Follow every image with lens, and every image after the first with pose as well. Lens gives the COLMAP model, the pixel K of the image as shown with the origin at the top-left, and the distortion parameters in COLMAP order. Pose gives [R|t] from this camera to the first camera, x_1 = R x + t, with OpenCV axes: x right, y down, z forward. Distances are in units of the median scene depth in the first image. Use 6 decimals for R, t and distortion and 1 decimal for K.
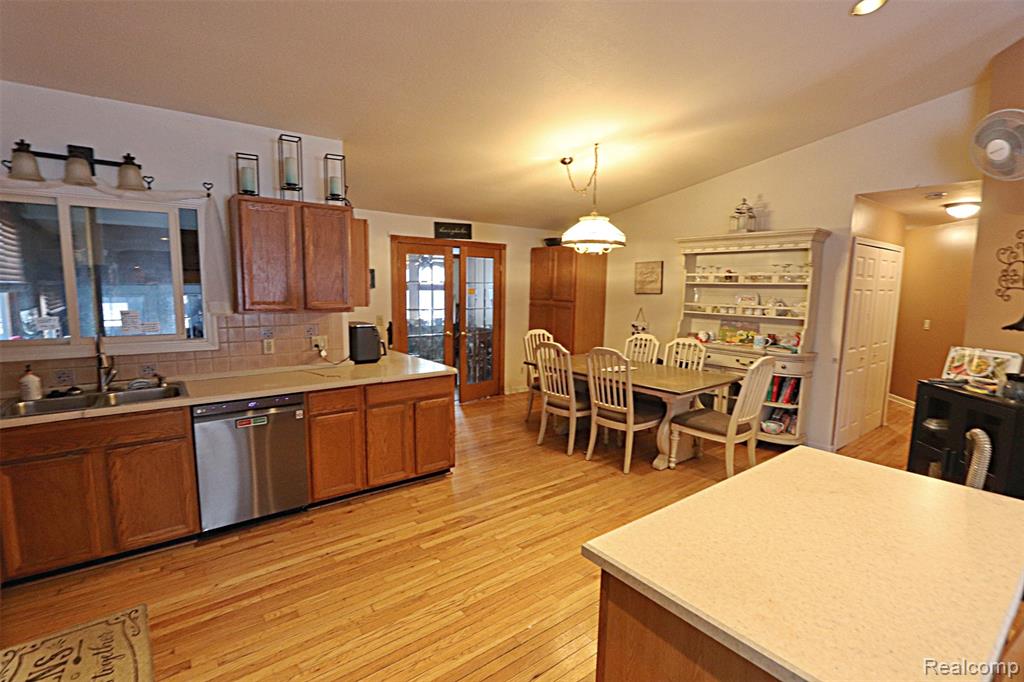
lens RADIAL K [[474.2, 0, 510.2], [0, 474.2, 342.3], [0, 0, 1]] dist [-0.004241, -0.000246]
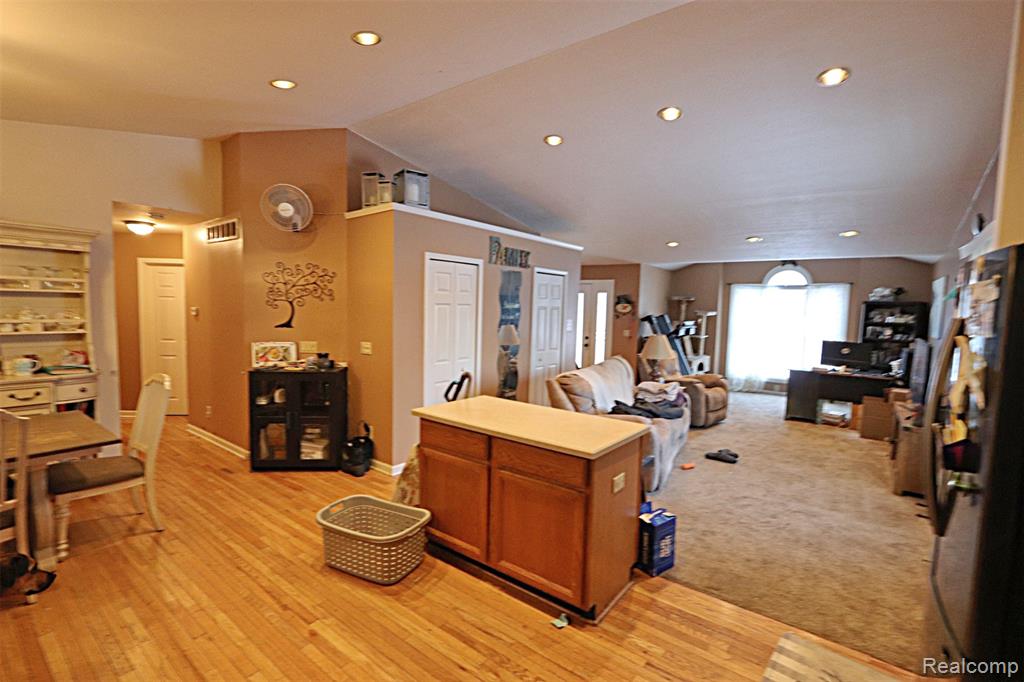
lens RADIAL K [[474.2, 0, 508.7], [0, 474.2, 339.8], [0, 0, 1]] dist [-0.004241, -0.000246]
pose [[-0.238589, -0.087074, 0.967209, -0.382695], [0.087344, 0.990011, 0.110673, -0.059361], [-0.967185, 0.110885, -0.228601, 0.415505]]
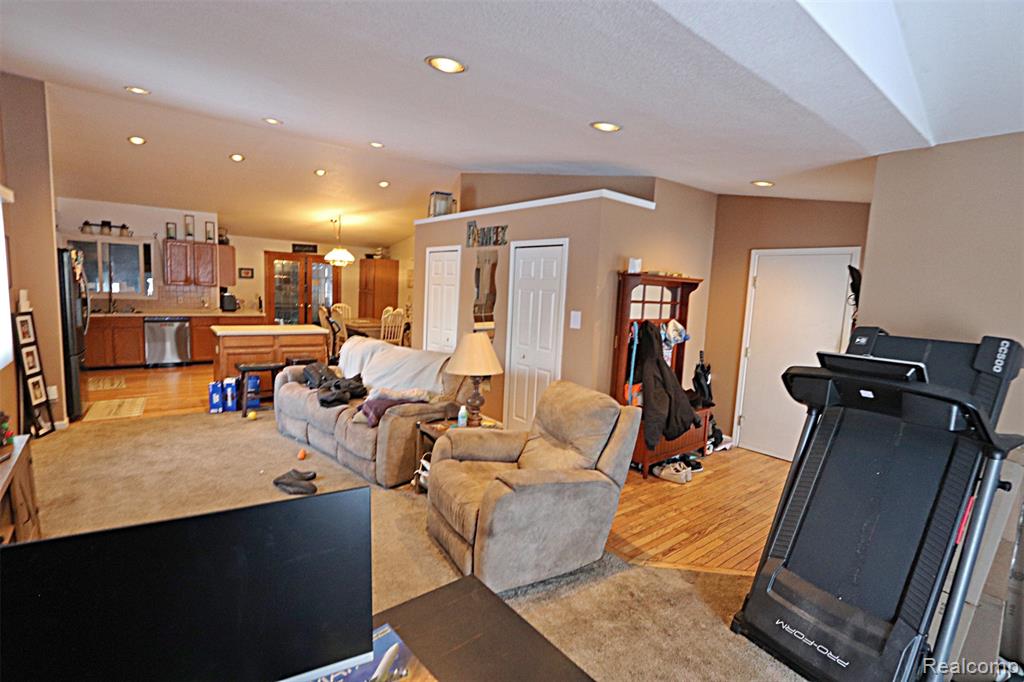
lens RADIAL K [[474.2, 0, 510.5], [0, 474.2, 346.1], [0, 0, 1]] dist [-0.004241, -0.000246]
pose [[0.999423, 0.033728, 0.003940, 1.298822], [-0.033749, 0.999416, 0.005273, 0.193689], [-0.003760, -0.005403, 0.999978, -1.573653]]
